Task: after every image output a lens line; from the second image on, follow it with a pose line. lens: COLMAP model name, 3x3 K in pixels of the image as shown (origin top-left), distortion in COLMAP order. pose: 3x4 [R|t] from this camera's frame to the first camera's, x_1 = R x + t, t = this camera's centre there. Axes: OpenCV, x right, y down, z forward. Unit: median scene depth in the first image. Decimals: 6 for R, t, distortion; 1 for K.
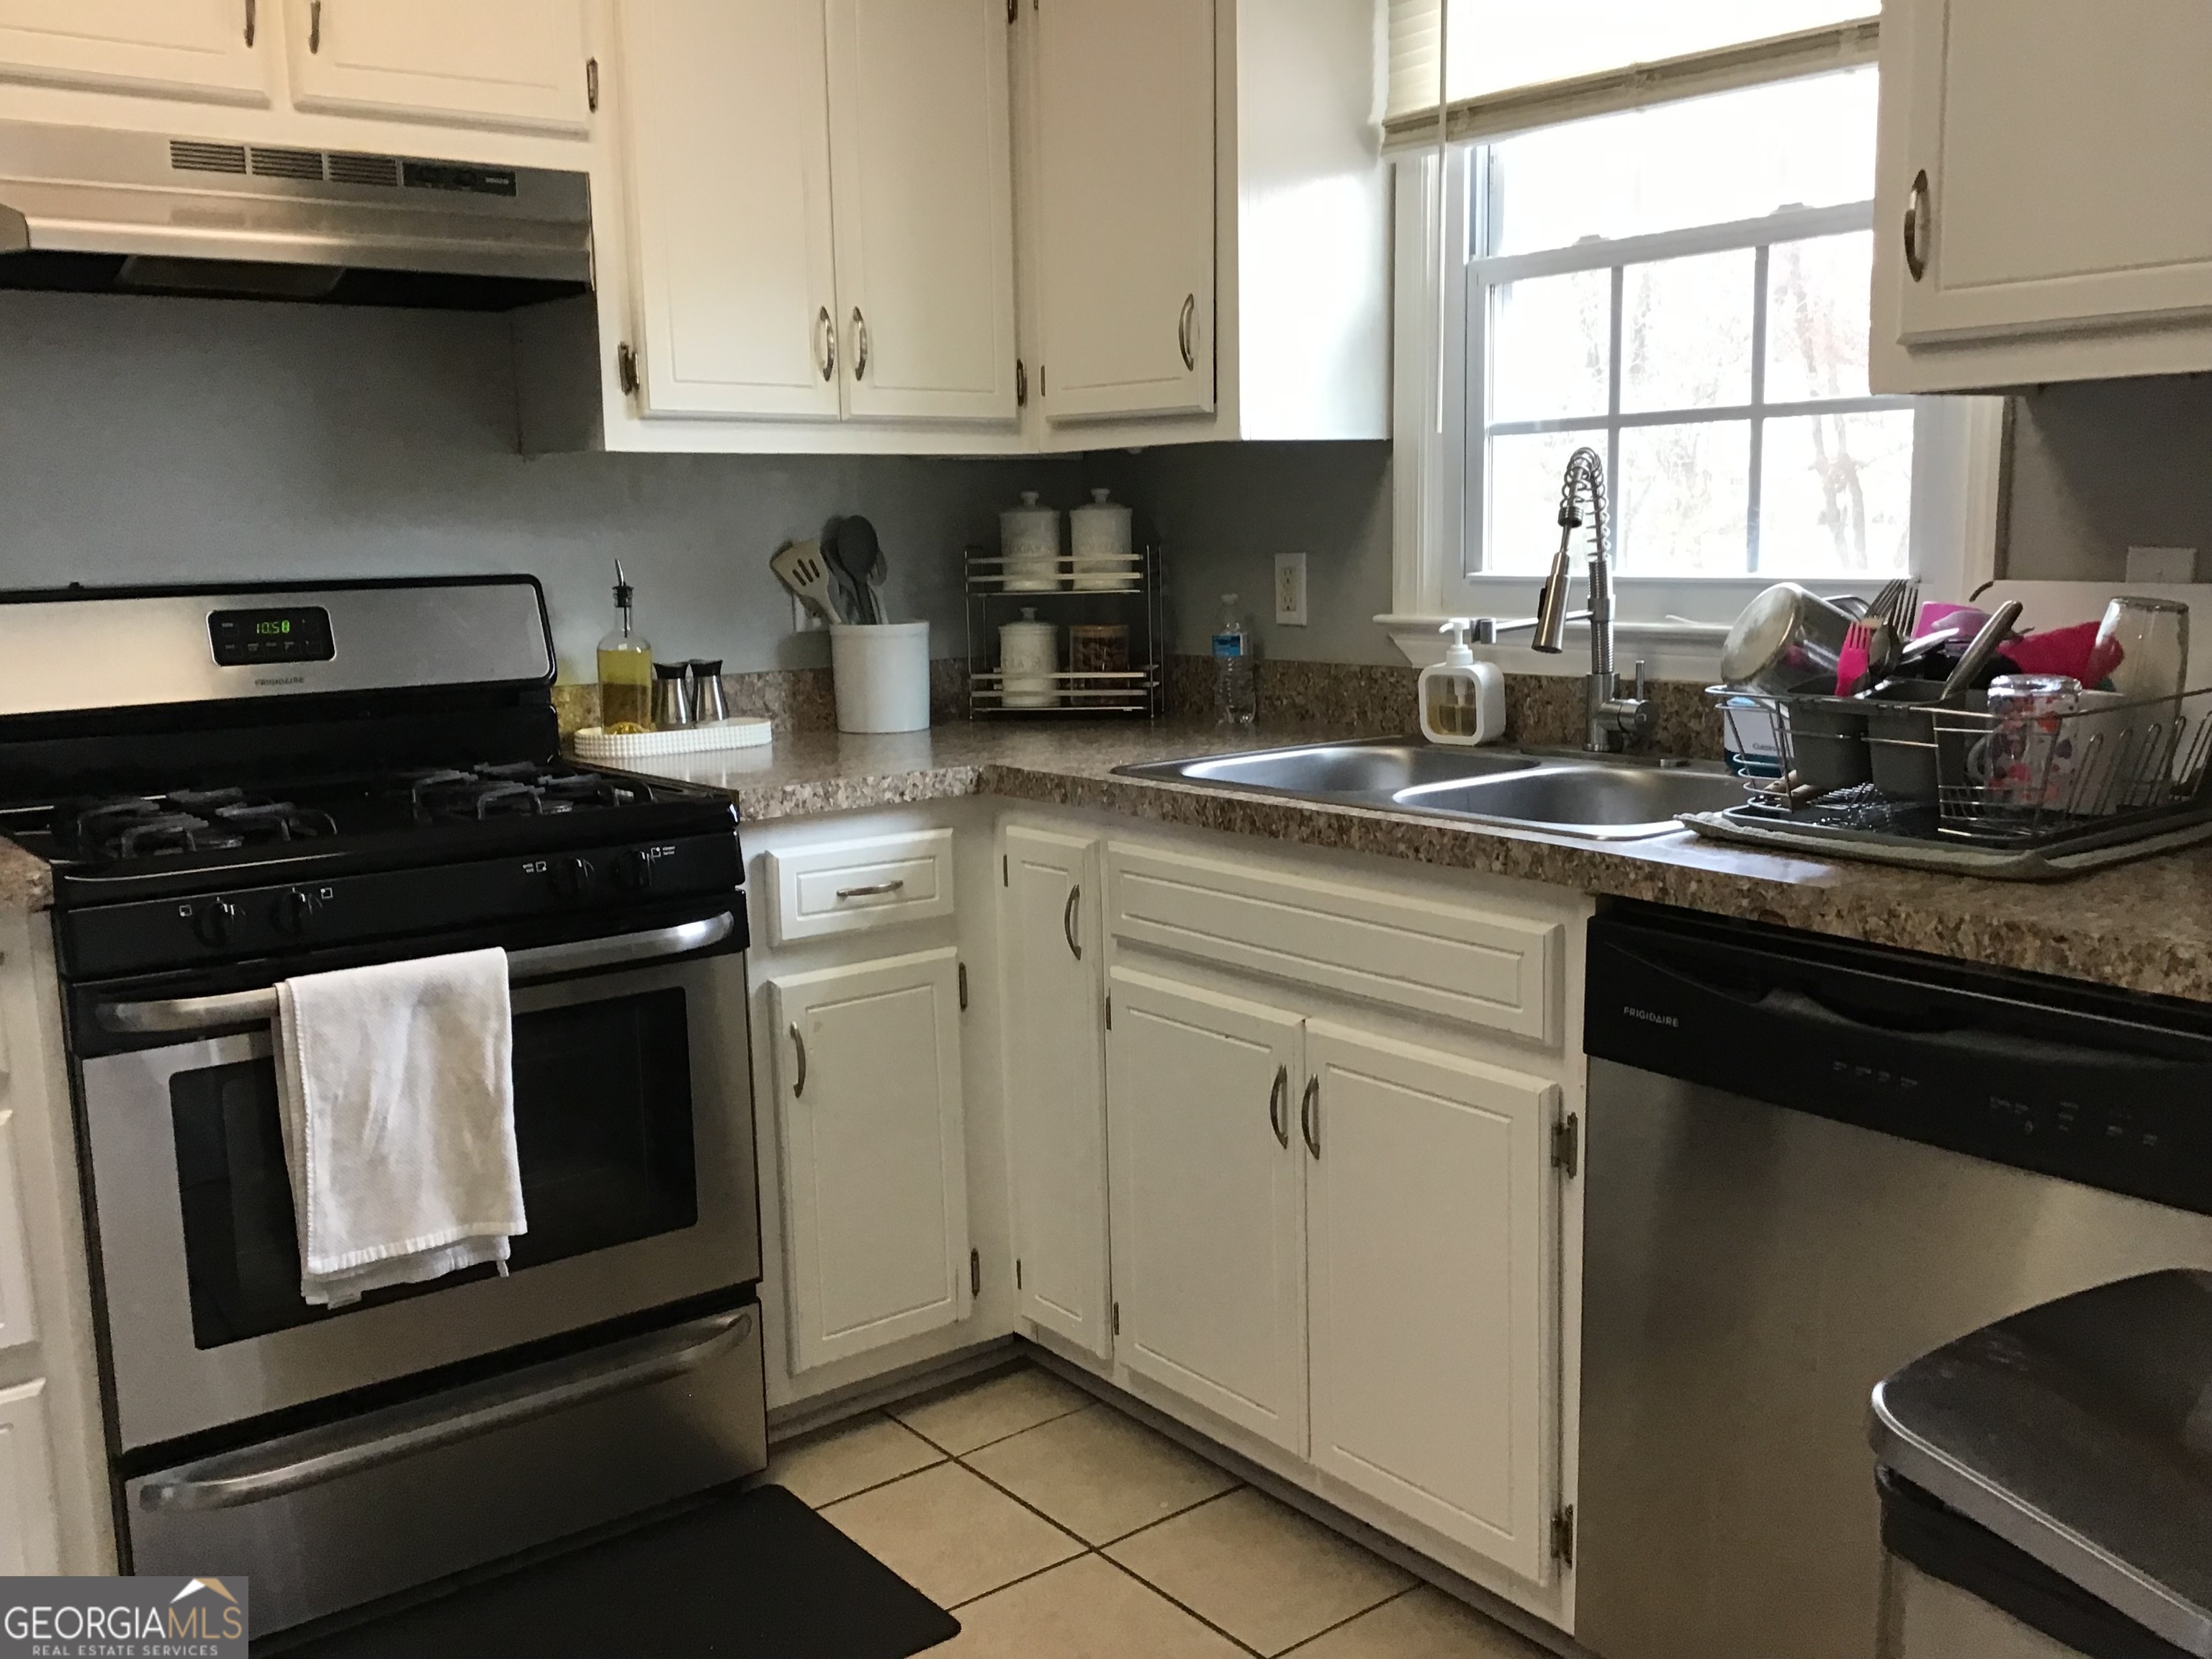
lens RADIAL K [[2005.4, 0, 1106.0], [0, 2005.4, 829.5], [0, 0, 1]] dist [0.146331, -0.259124]
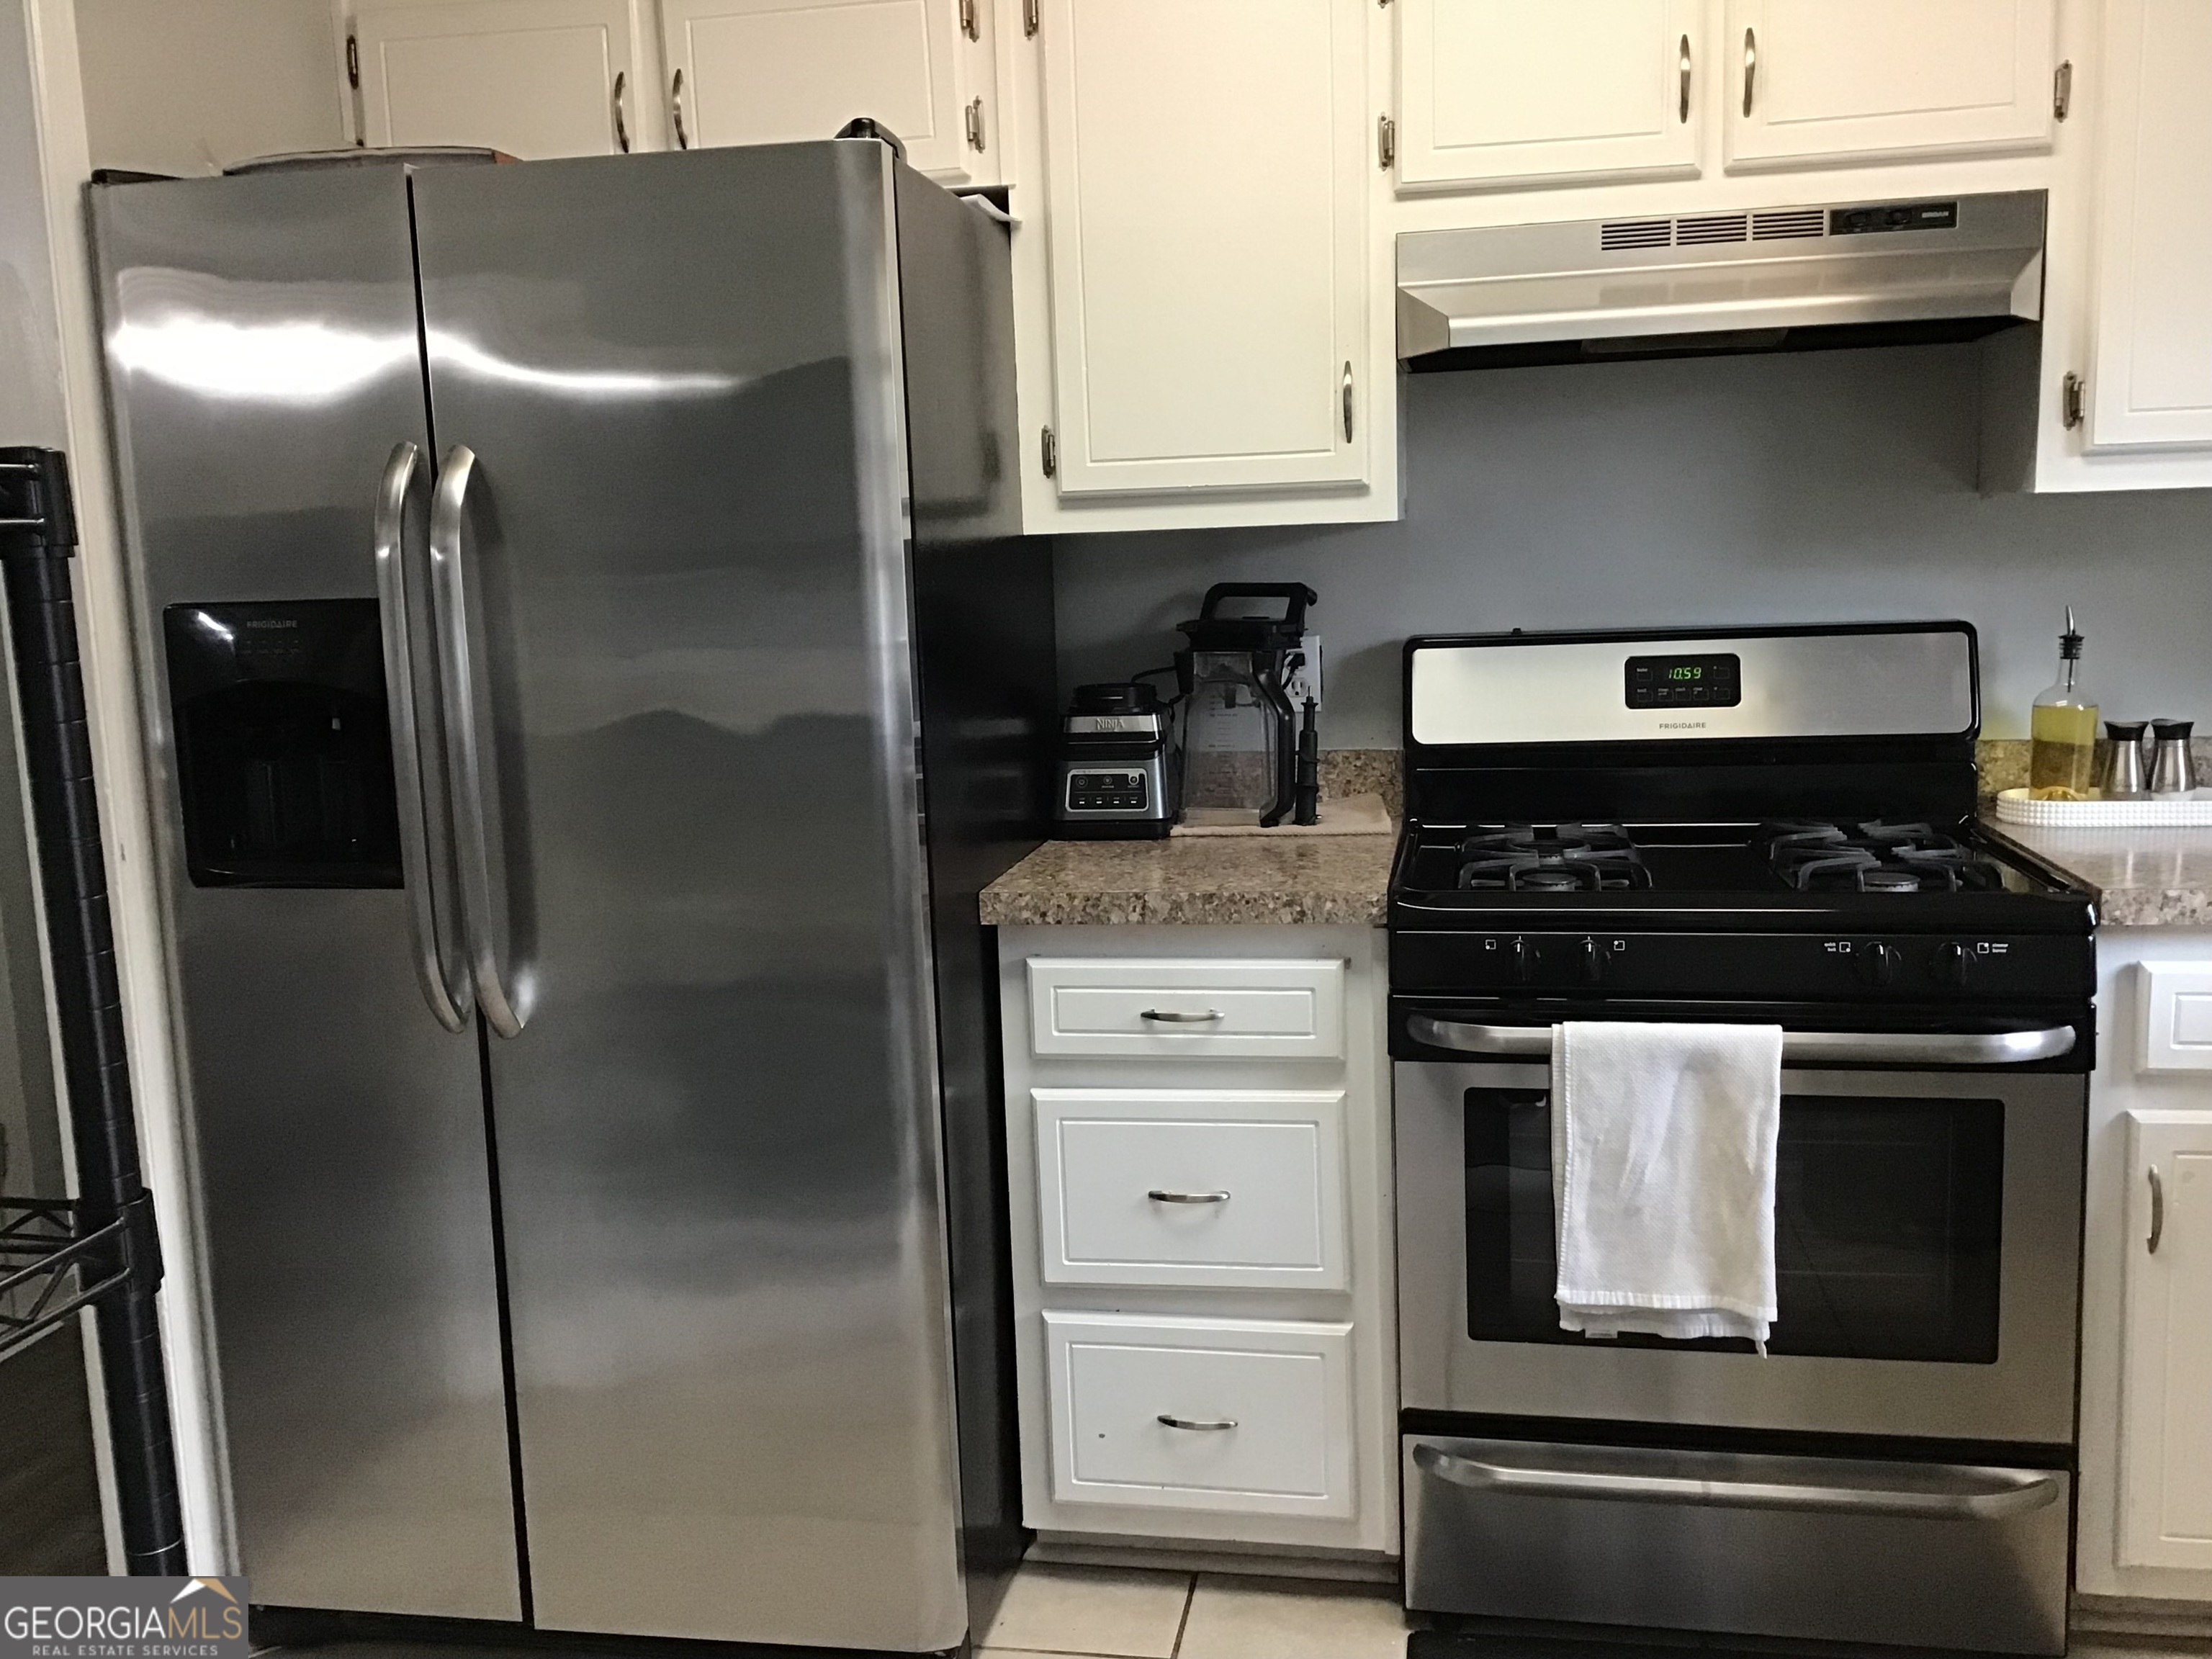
lens RADIAL K [[2005.4, 0, 1106.0], [0, 2005.4, 829.5], [0, 0, 1]] dist [0.146331, -0.259124]
pose [[0.671230, 0.106360, -0.733579, 0.189488], [-0.093257, 0.993906, 0.058774, -0.062293], [0.735359, 0.028961, 0.677058, 0.099327]]
